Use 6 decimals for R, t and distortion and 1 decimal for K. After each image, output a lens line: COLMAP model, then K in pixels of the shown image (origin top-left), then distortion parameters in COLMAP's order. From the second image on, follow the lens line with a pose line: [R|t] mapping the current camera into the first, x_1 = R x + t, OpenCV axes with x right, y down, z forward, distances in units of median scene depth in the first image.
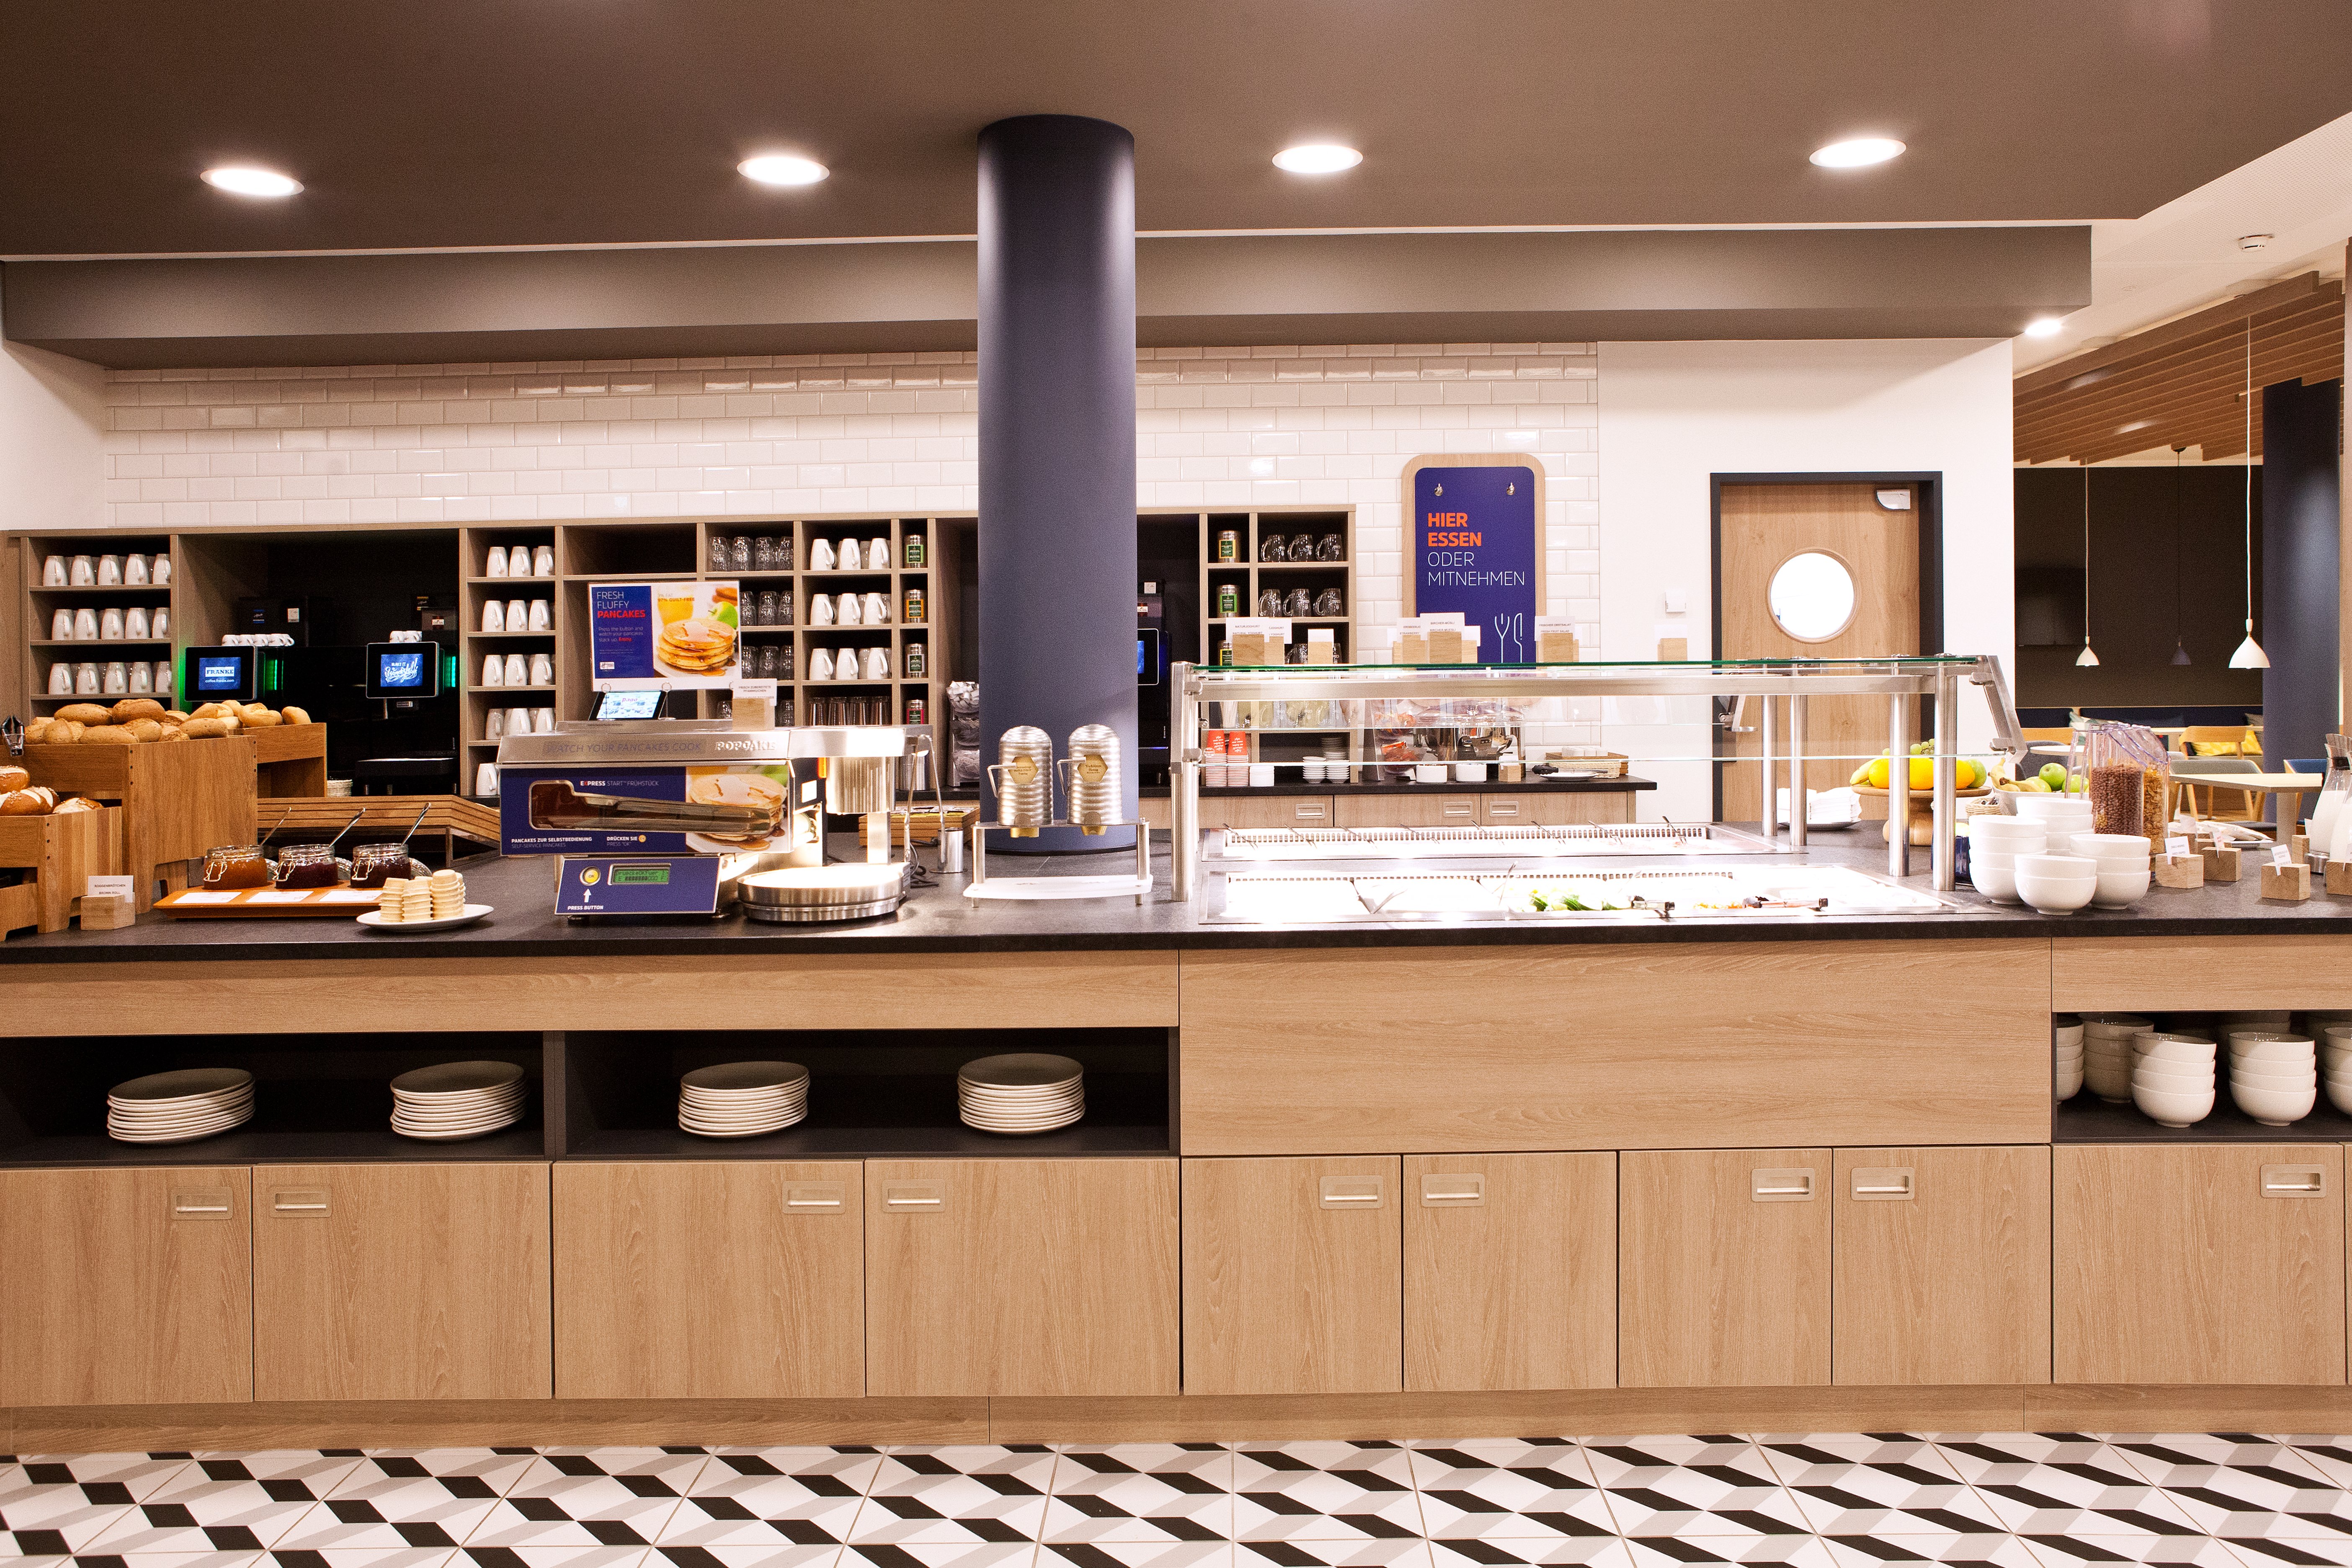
lens RADIAL K [[1634.9, 0, 1176.0], [0, 1634.9, 784.0], [0, 0, 1]] dist [-0.038625, 0.057240]
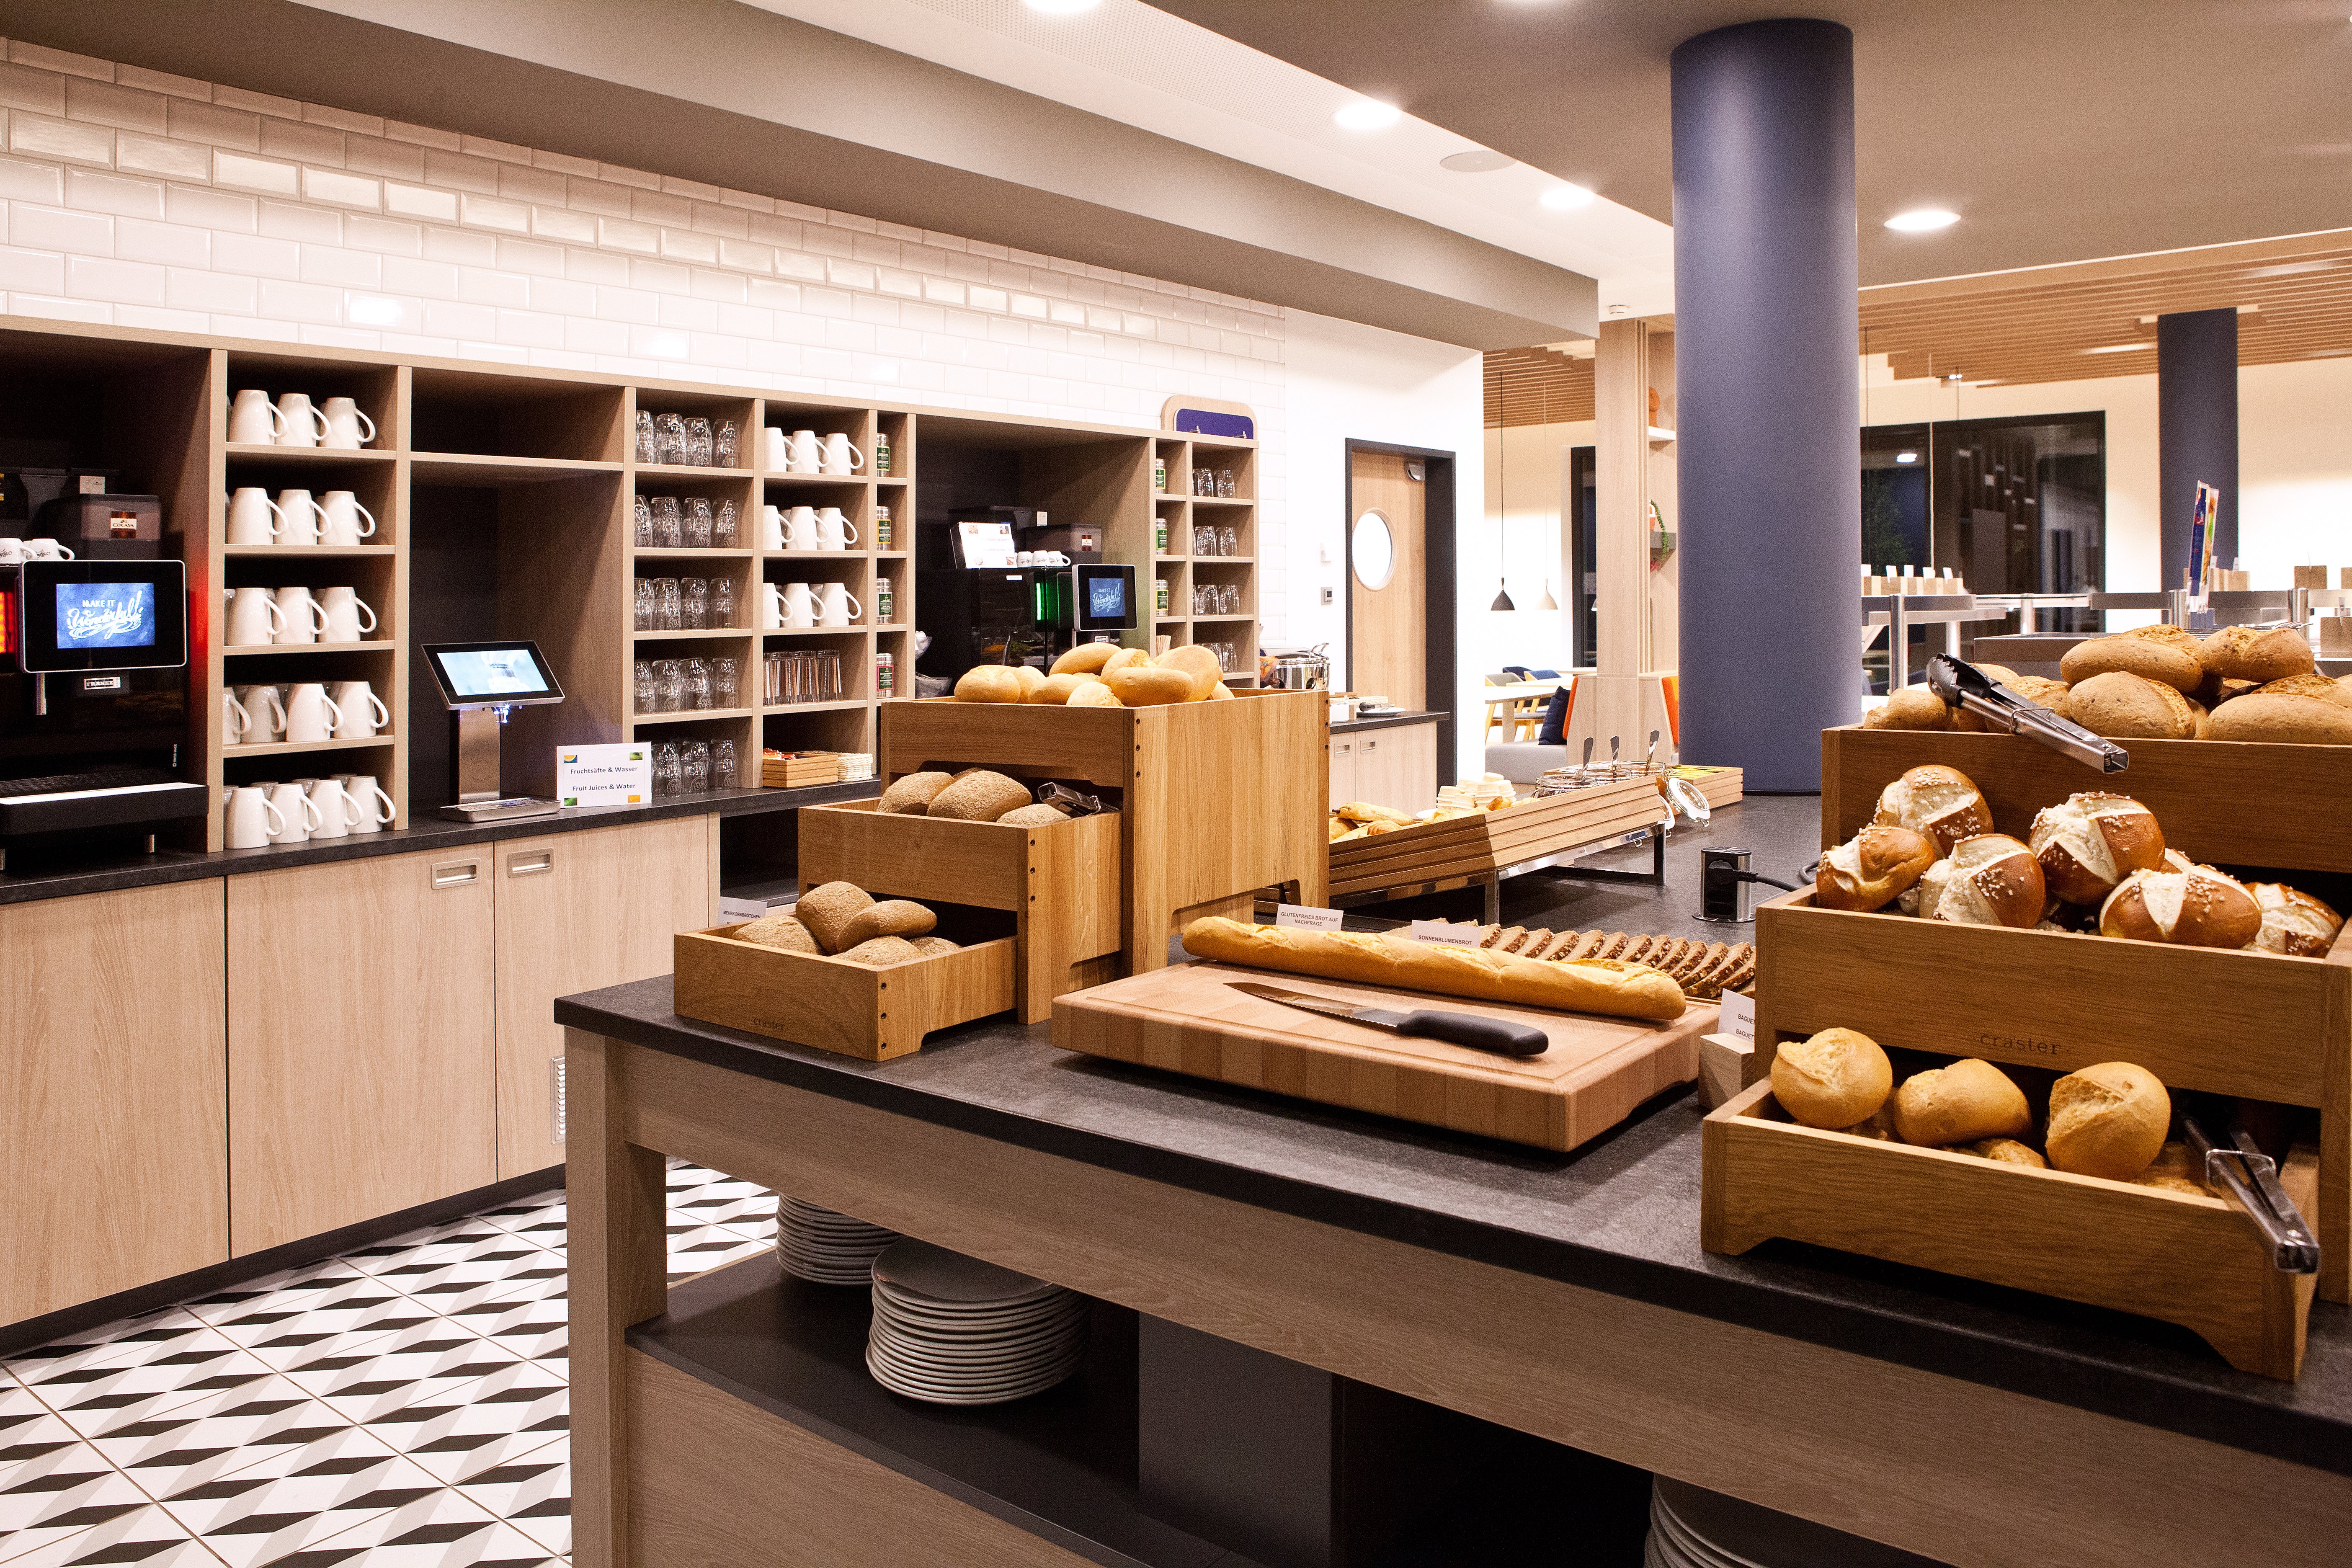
lens RADIAL K [[1634.9, 0, 1176.0], [0, 1634.9, 784.0], [0, 0, 1]] dist [-0.038625, 0.057240]
pose [[0.618933, -0.083134, 0.781032, -0.667523], [0.072418, 0.996187, 0.048648, -0.017803], [-0.782098, 0.026451, 0.622594, 0.422514]]
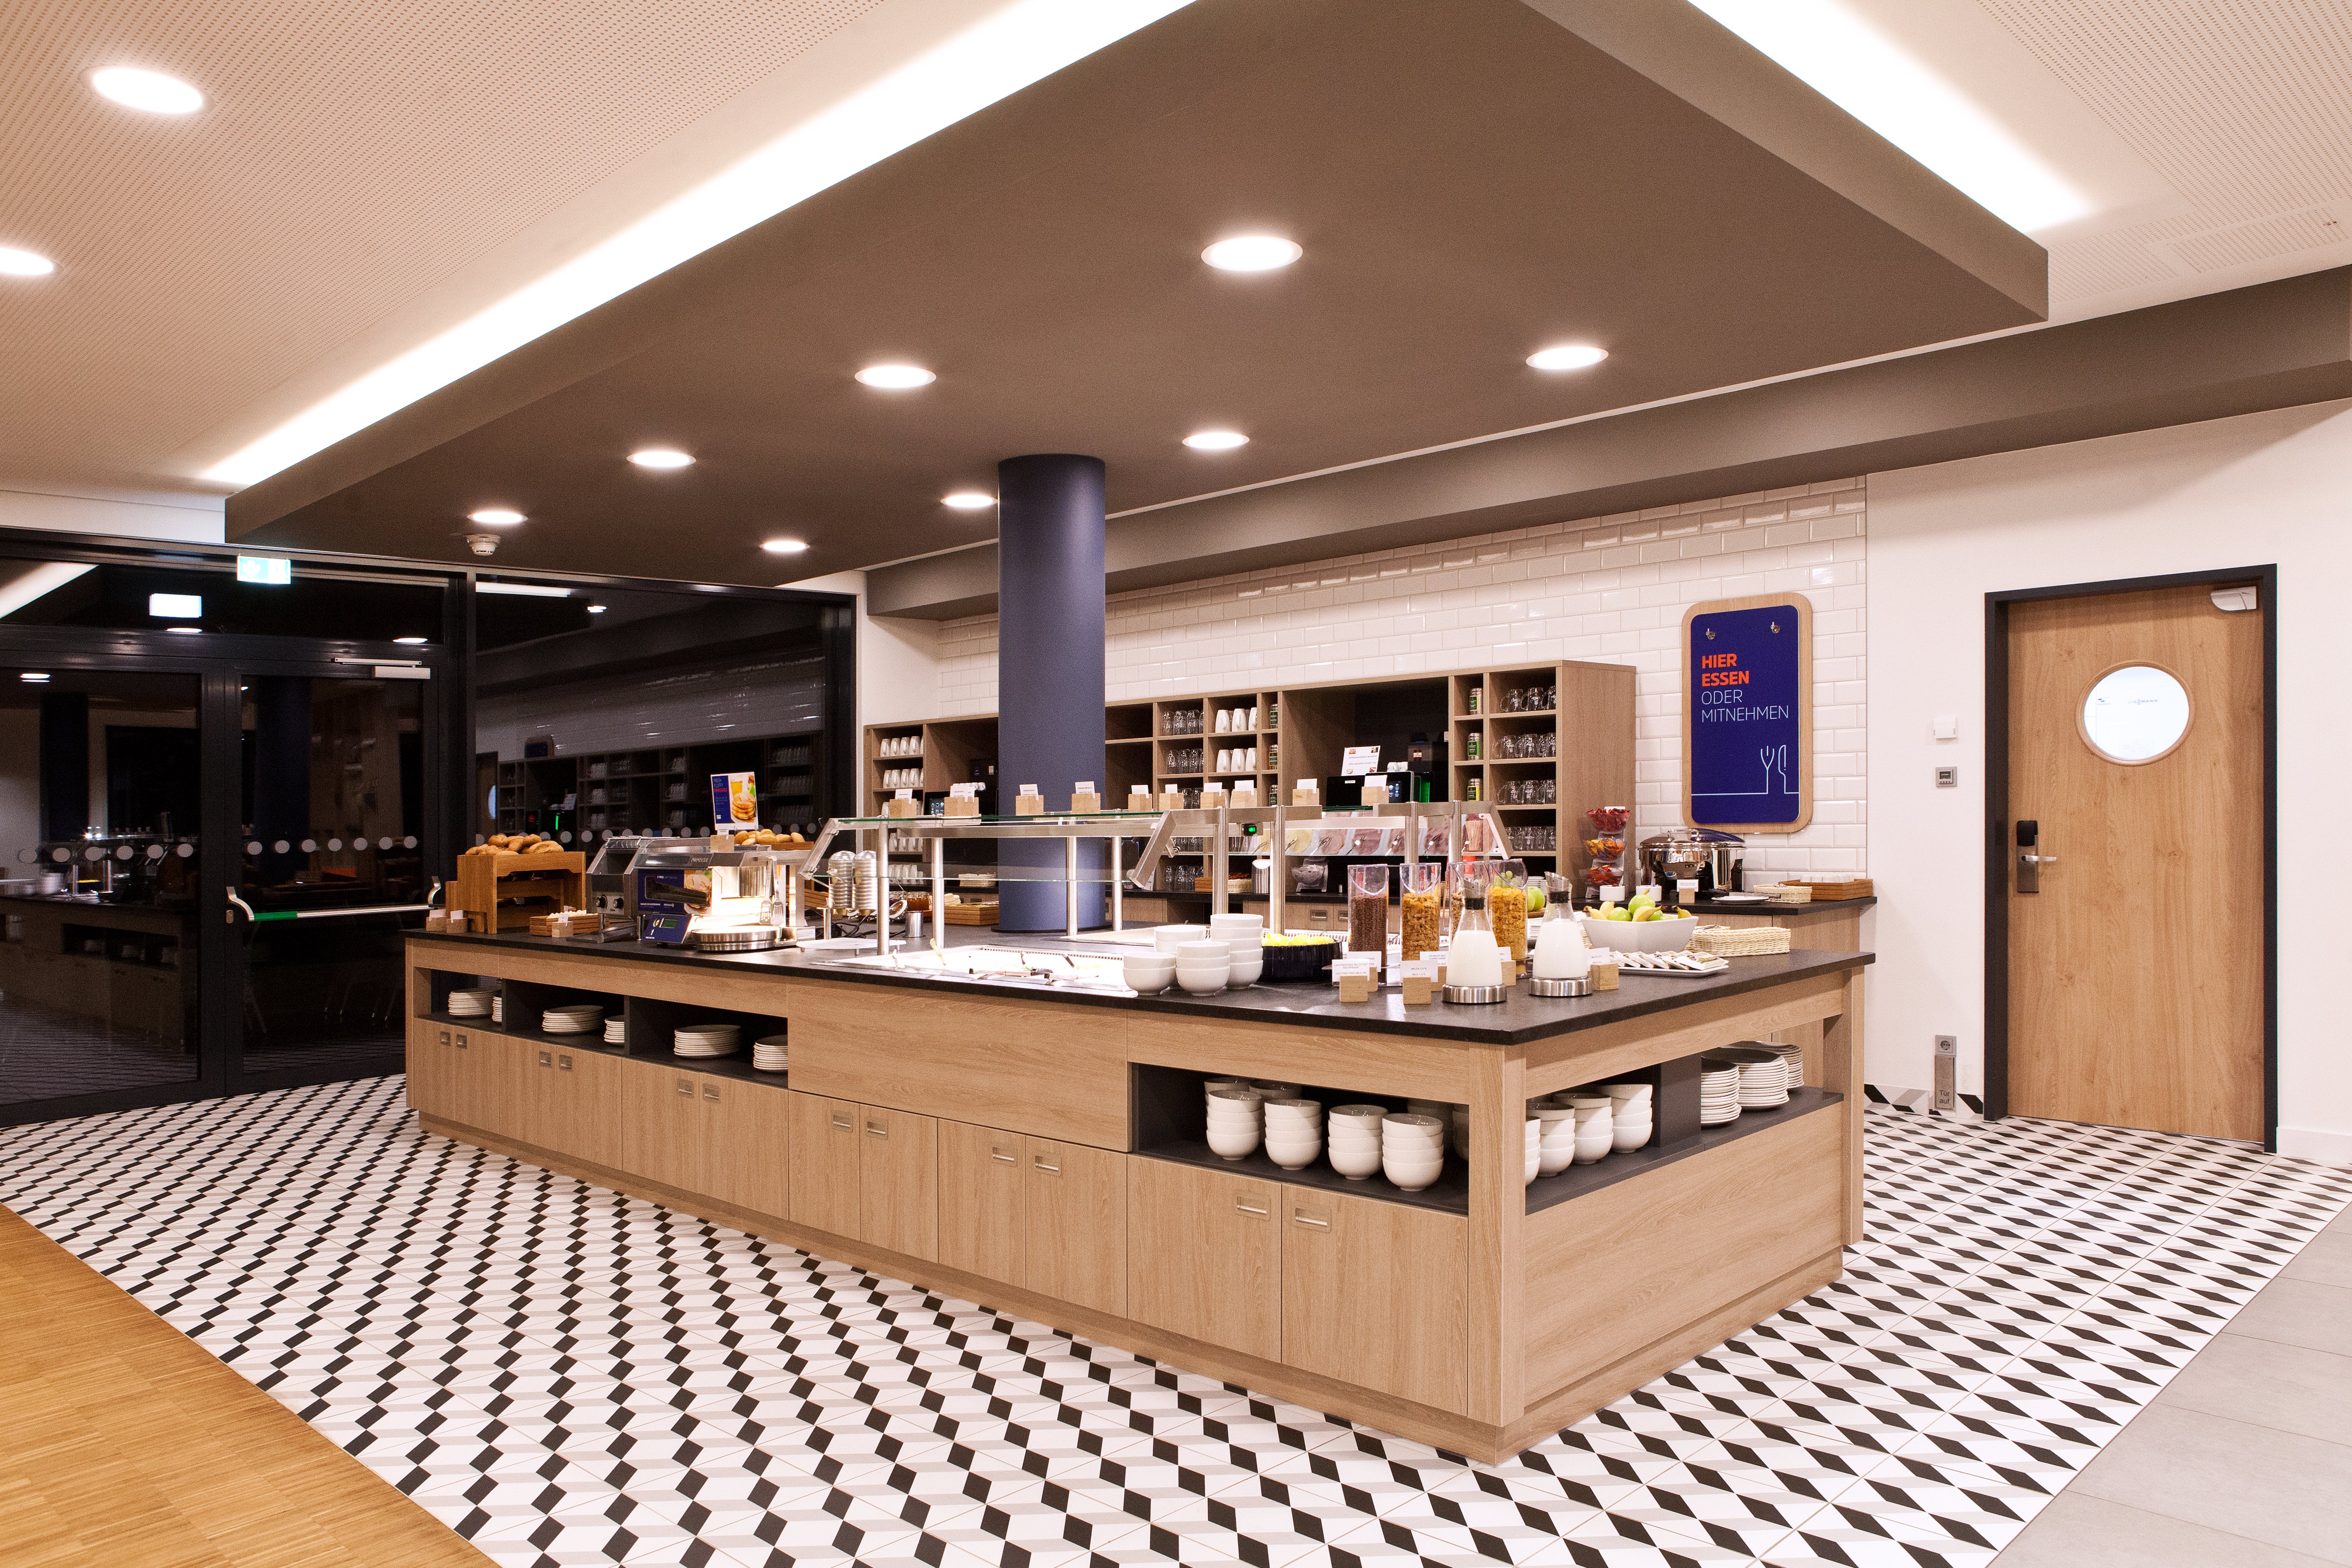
lens RADIAL K [[1619.9, 0, 1147.2], [0, 1619.9, 801.5], [0, 0, 1]] dist [-0.077643, 0.228532]
pose [[0.721377, -0.005437, -0.692521, 0.672355], [-0.032204, 0.998624, -0.041386, -0.014390], [0.691793, 0.052157, 0.720209, -0.019827]]
